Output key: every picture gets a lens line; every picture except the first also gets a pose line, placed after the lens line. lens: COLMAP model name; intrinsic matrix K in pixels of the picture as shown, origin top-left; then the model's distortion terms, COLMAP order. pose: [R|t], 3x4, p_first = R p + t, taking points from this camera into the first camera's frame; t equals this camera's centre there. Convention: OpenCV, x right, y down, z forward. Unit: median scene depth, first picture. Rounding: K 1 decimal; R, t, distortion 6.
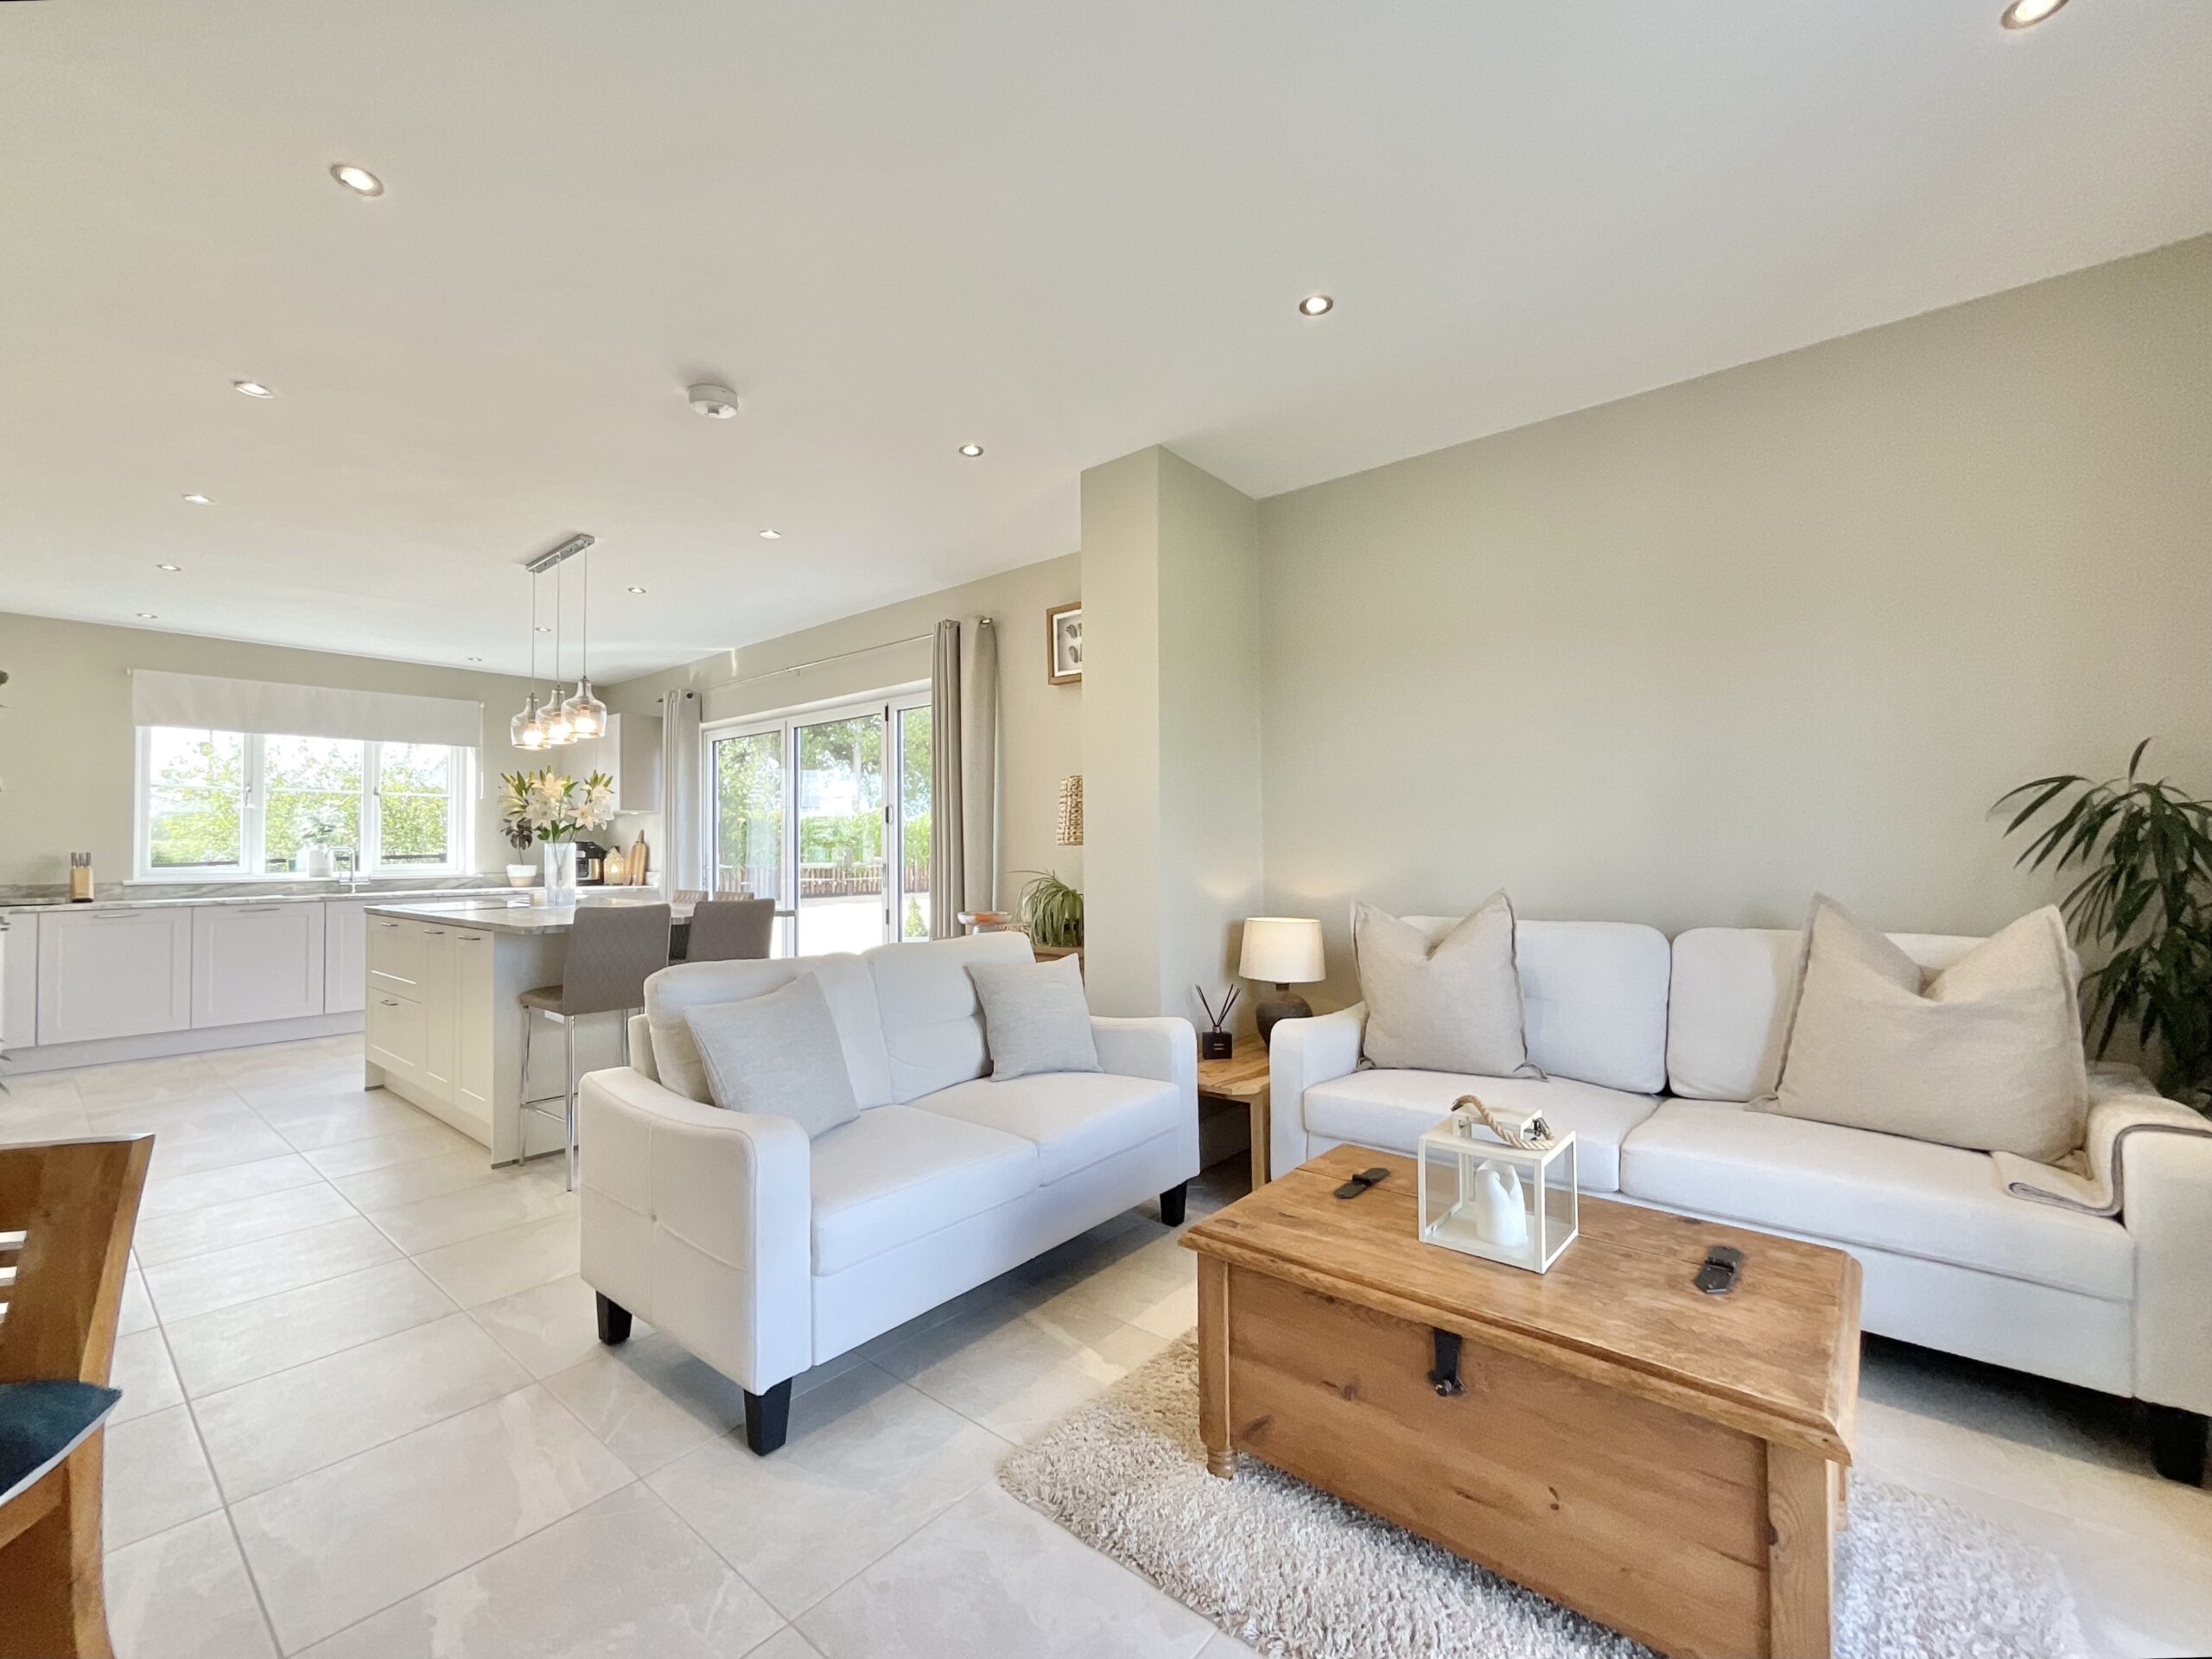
lens RADIAL K [[890.3, 0, 1068.7], [0, 890.3, 833.3], [0, 0, 1]] dist [0.018351, 0.000022]
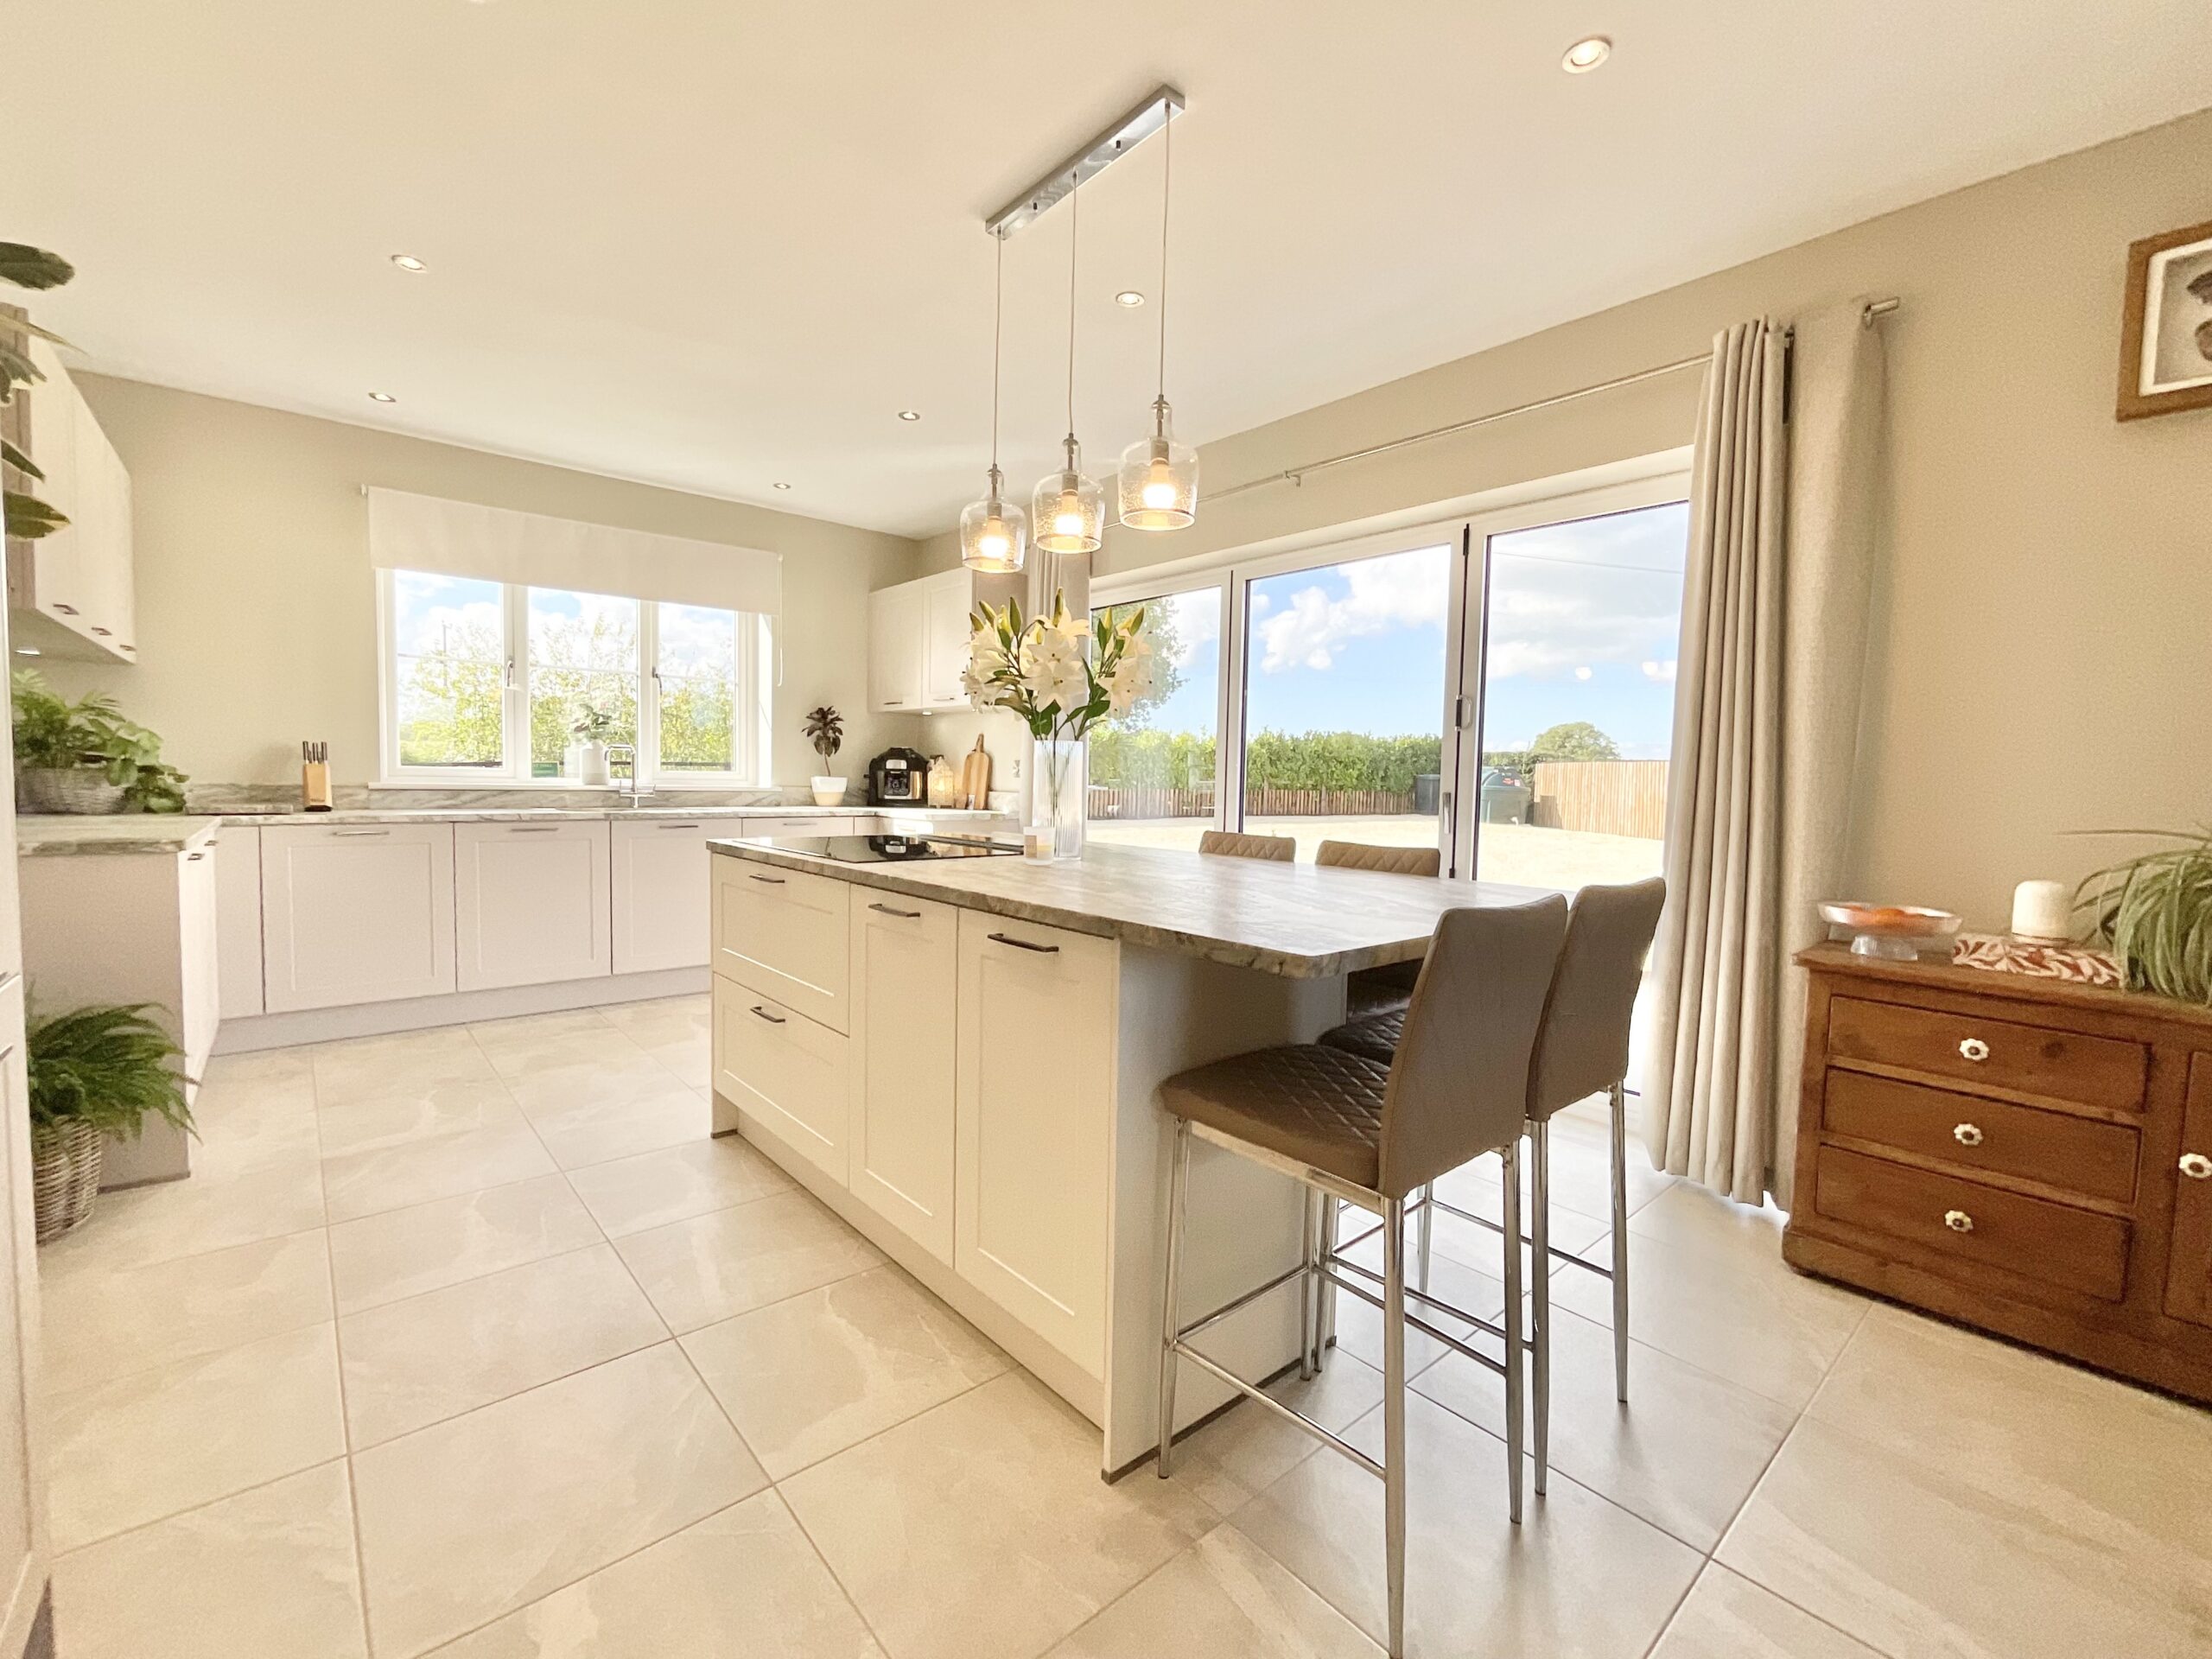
lens RADIAL K [[928.2, 0, 1112.8], [0, 928.2, 827.7], [0, 0, 1]] dist [0.000087, -0.000606]
pose [[0.990157, 0.038056, -0.134686, -0.329114], [-0.027833, 0.996643, 0.076993, 0.013917], [0.137164, -0.072486, 0.987893, 0.325180]]
